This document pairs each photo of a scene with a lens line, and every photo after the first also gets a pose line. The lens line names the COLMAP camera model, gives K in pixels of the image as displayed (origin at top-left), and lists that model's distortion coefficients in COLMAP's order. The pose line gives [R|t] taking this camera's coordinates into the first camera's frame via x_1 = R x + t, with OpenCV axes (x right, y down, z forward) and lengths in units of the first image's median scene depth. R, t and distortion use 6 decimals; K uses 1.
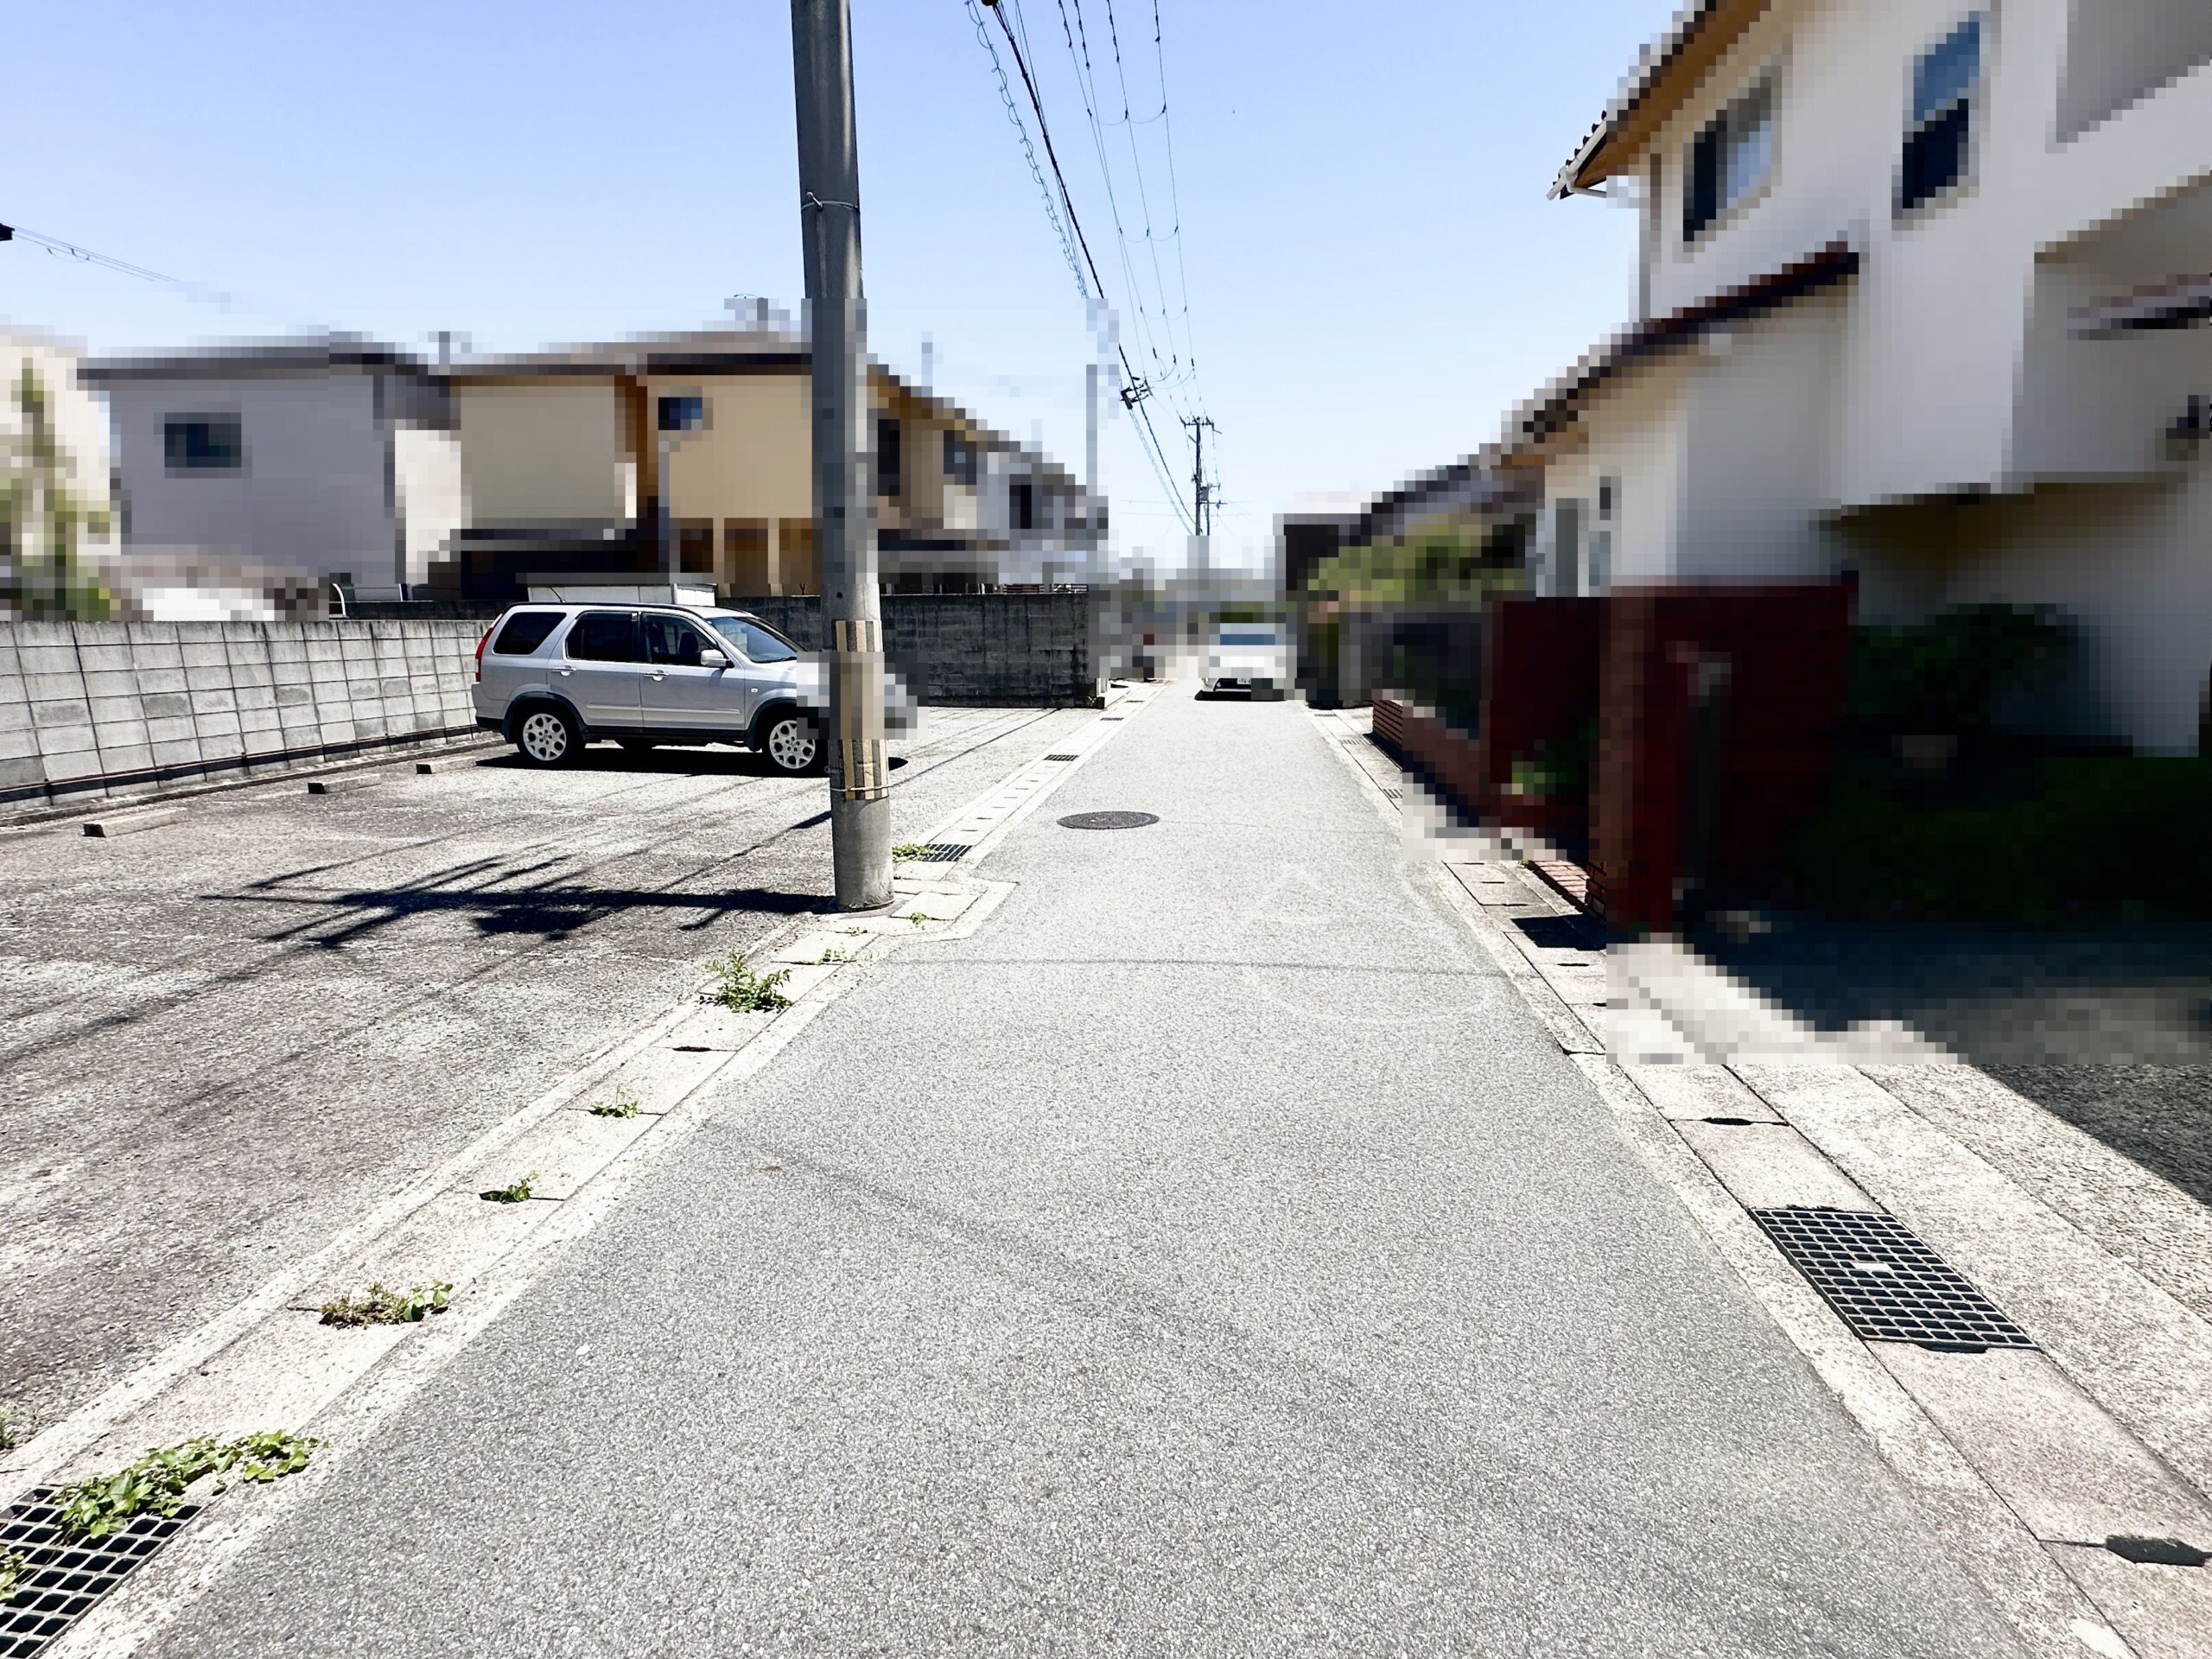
lens RADIAL K [[1044.4, 0, 1109.4], [0, 1044.4, 817.9], [0, 0, 1]] dist [0.002067, -0.000253]
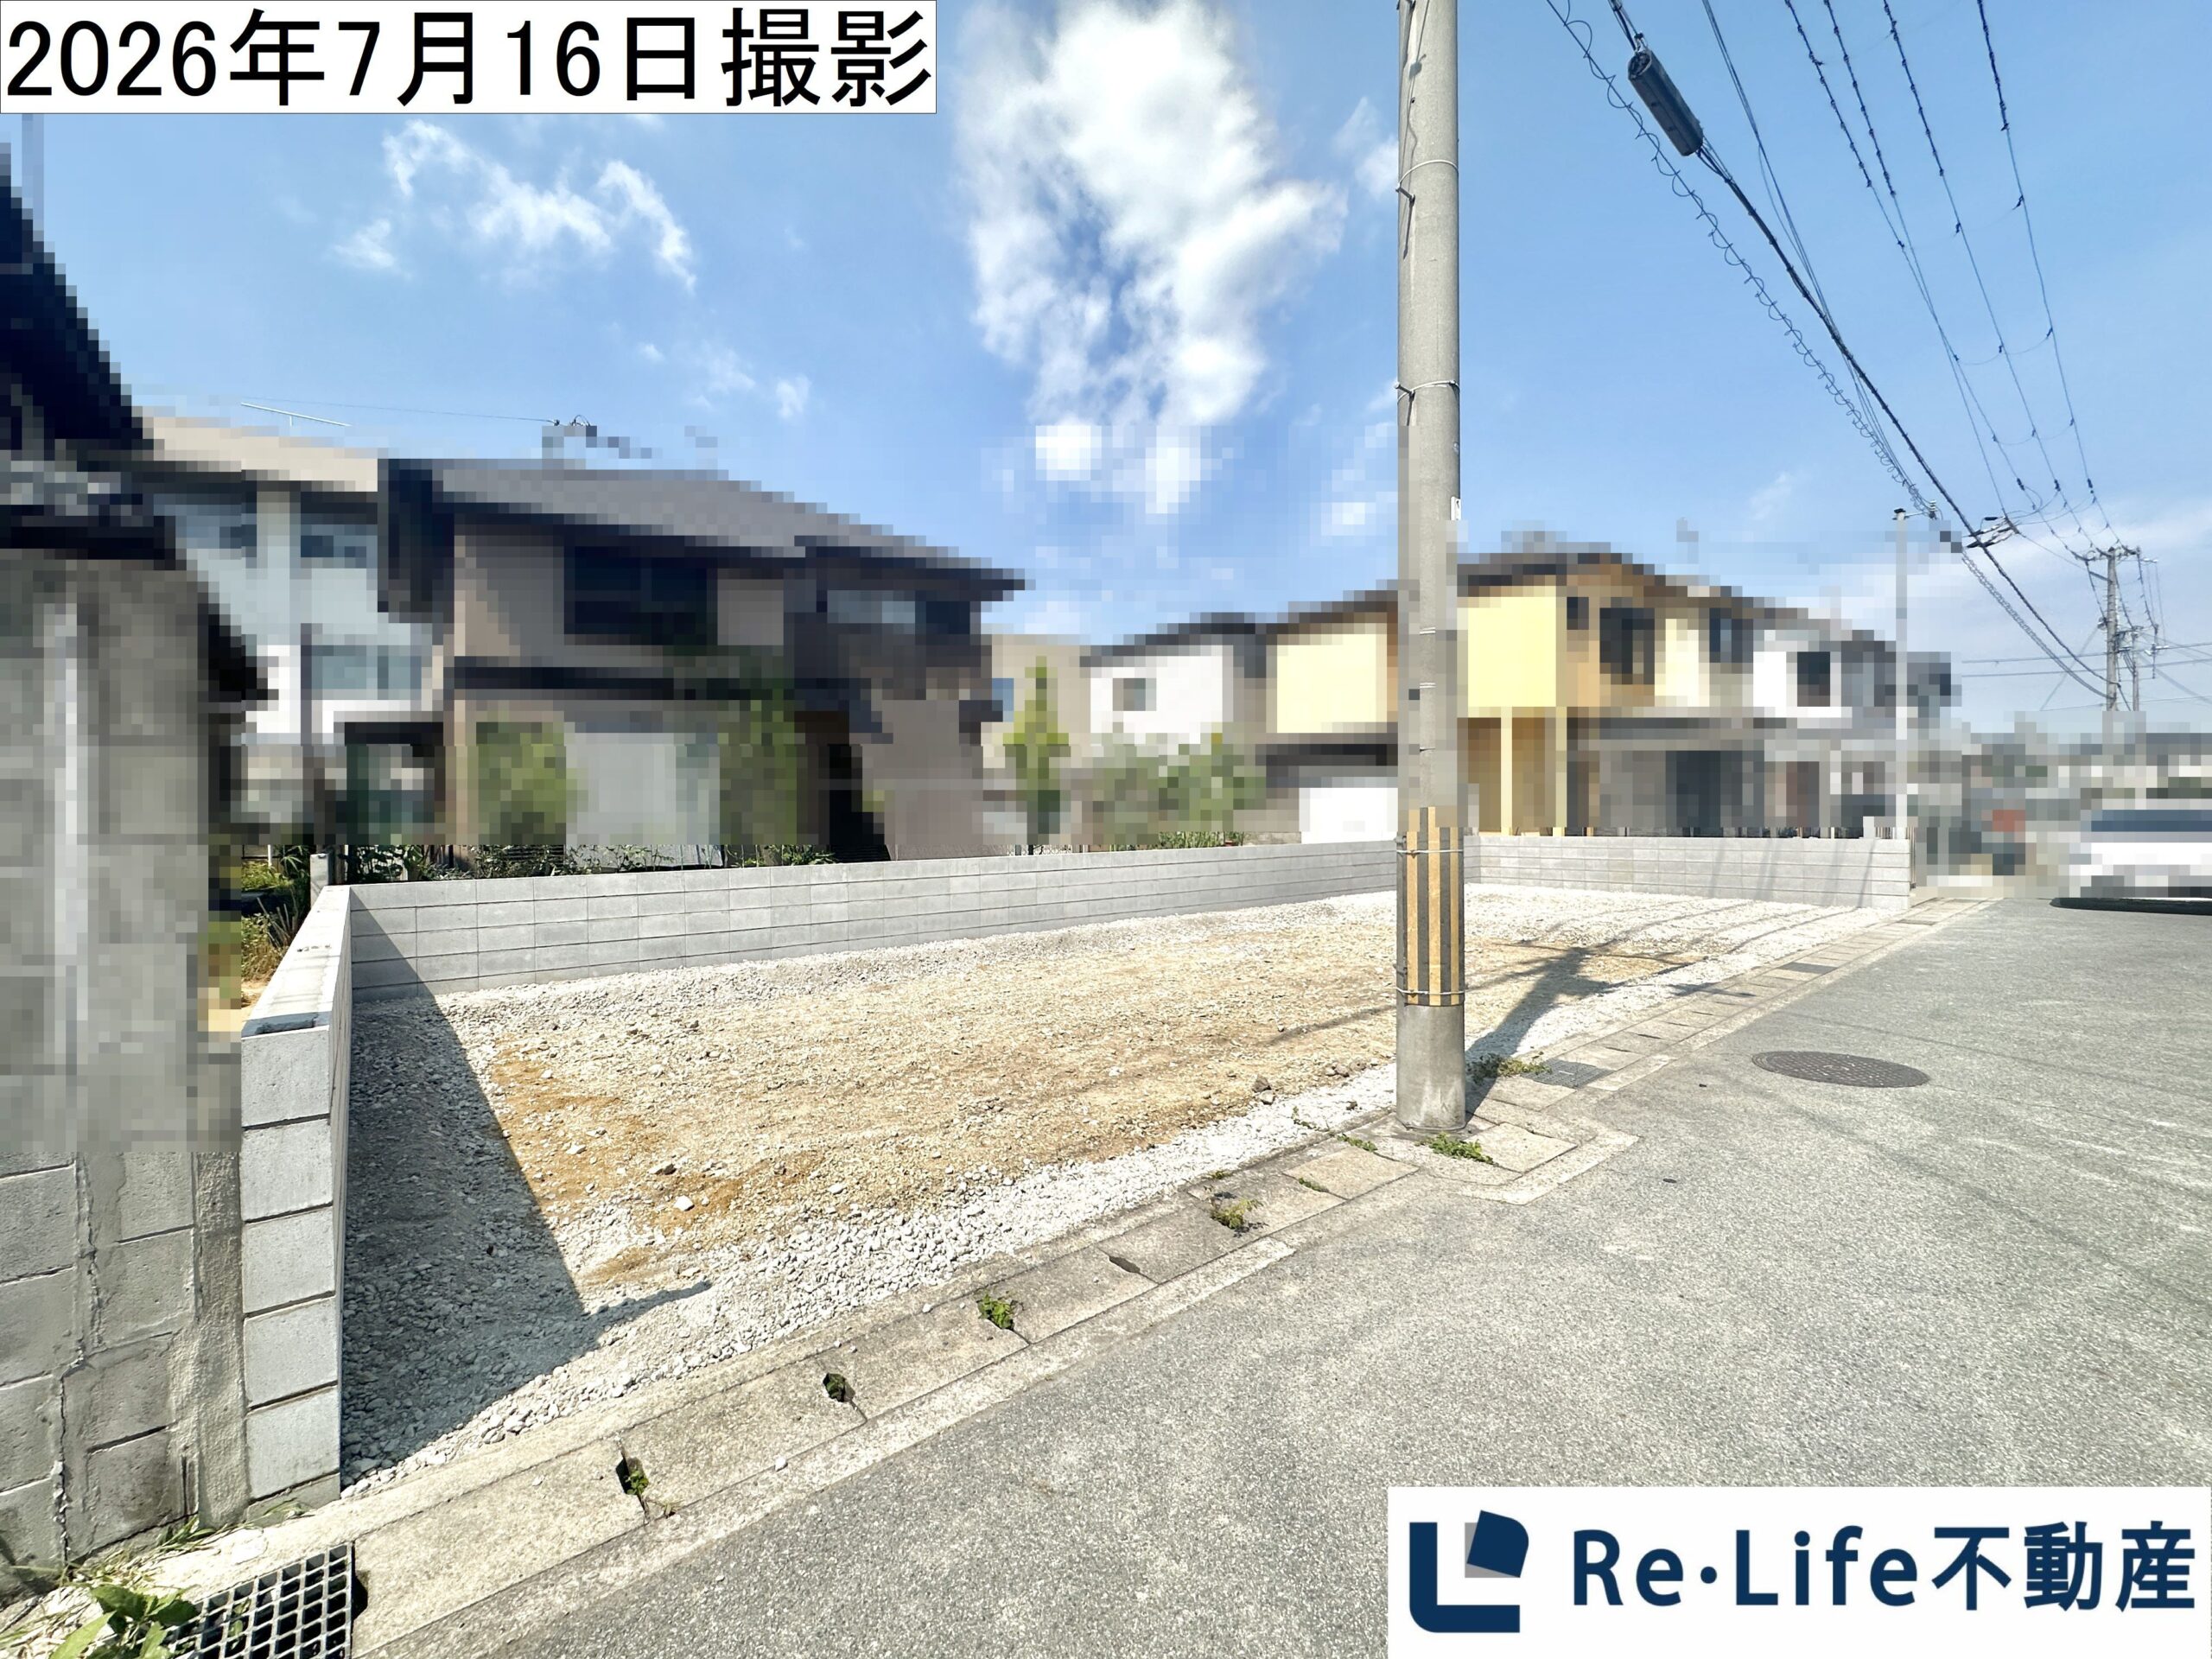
lens RADIAL K [[895.0, 0, 1109.9], [0, 895.0, 827.8], [0, 0, 1]] dist [0.000775, 0.000064]
pose [[0.720895, 0.006063, -0.693018, 0.186139], [-0.117516, 0.986551, -0.113612, -0.092807], [0.683008, 0.163343, 0.711912, 0.478252]]
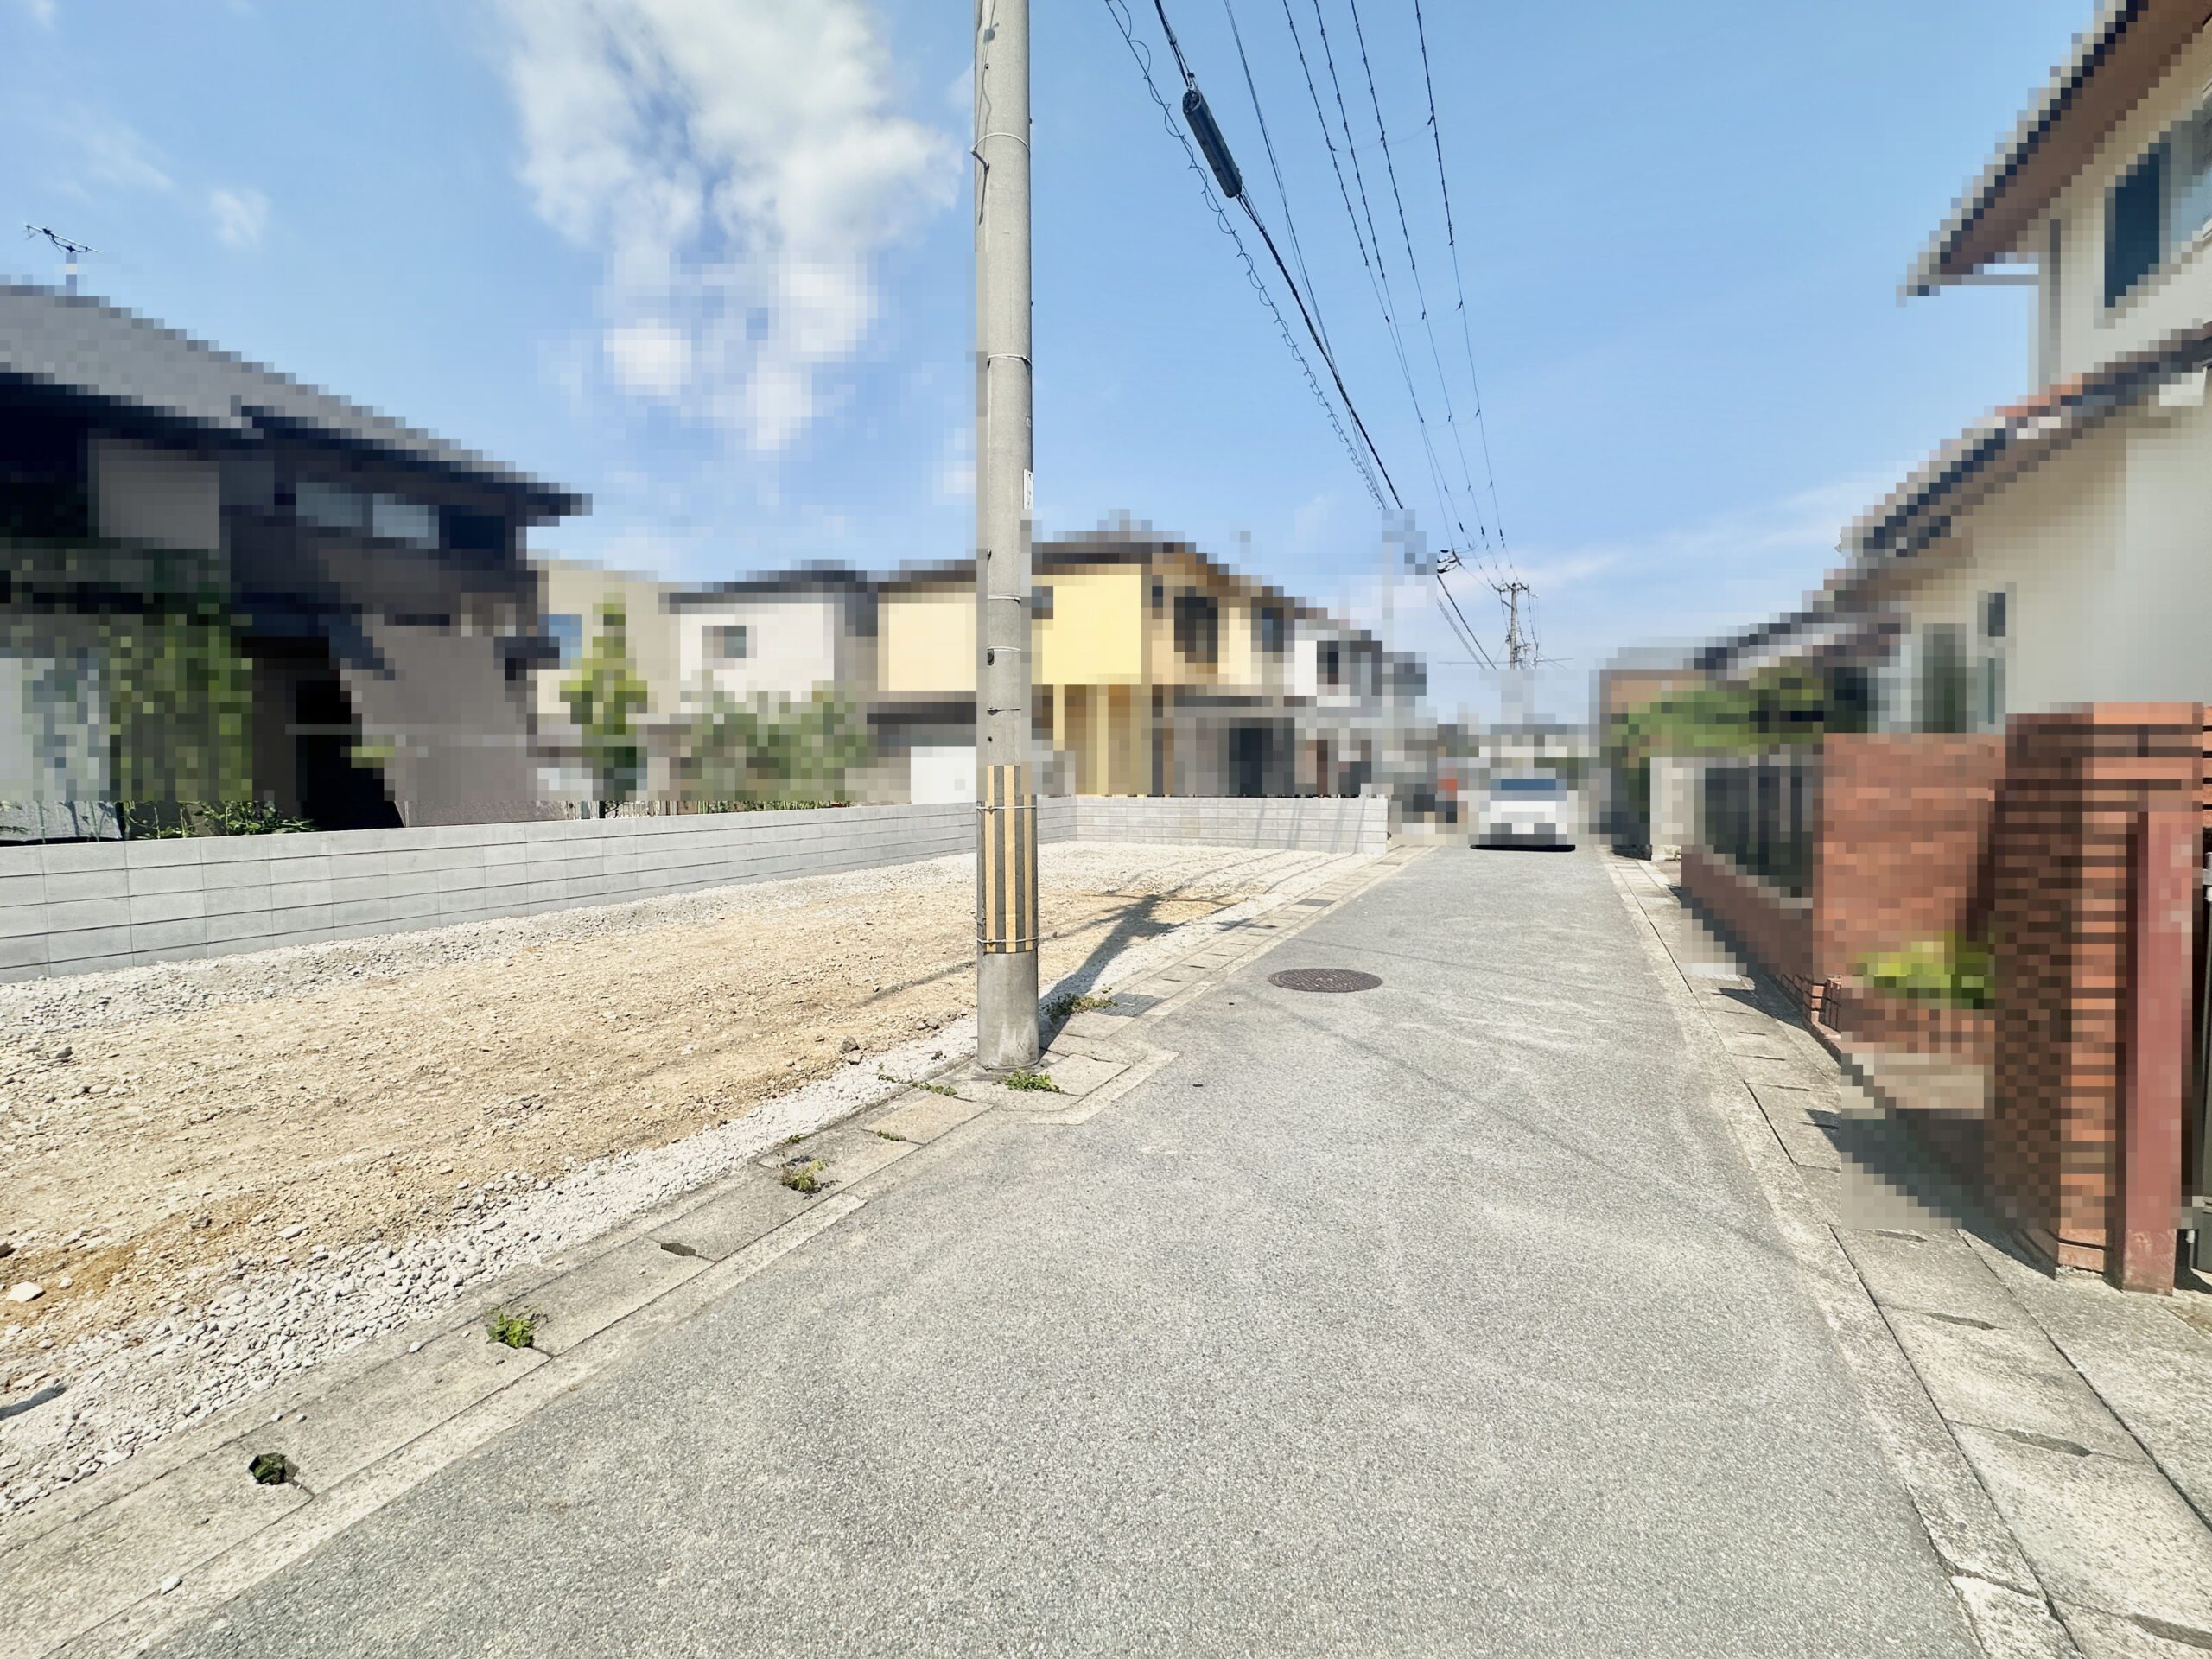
lens RADIAL K [[894.8, 0, 1106.0], [0, 894.8, 829.5], [0, 0, 1]] dist [-0.002341, 0.000881]
pose [[0.939156, 0.021835, -0.342797, 0.241625], [-0.062660, 0.992123, -0.108474, -0.089071], [0.337728, 0.123353, 0.933126, 0.507161]]
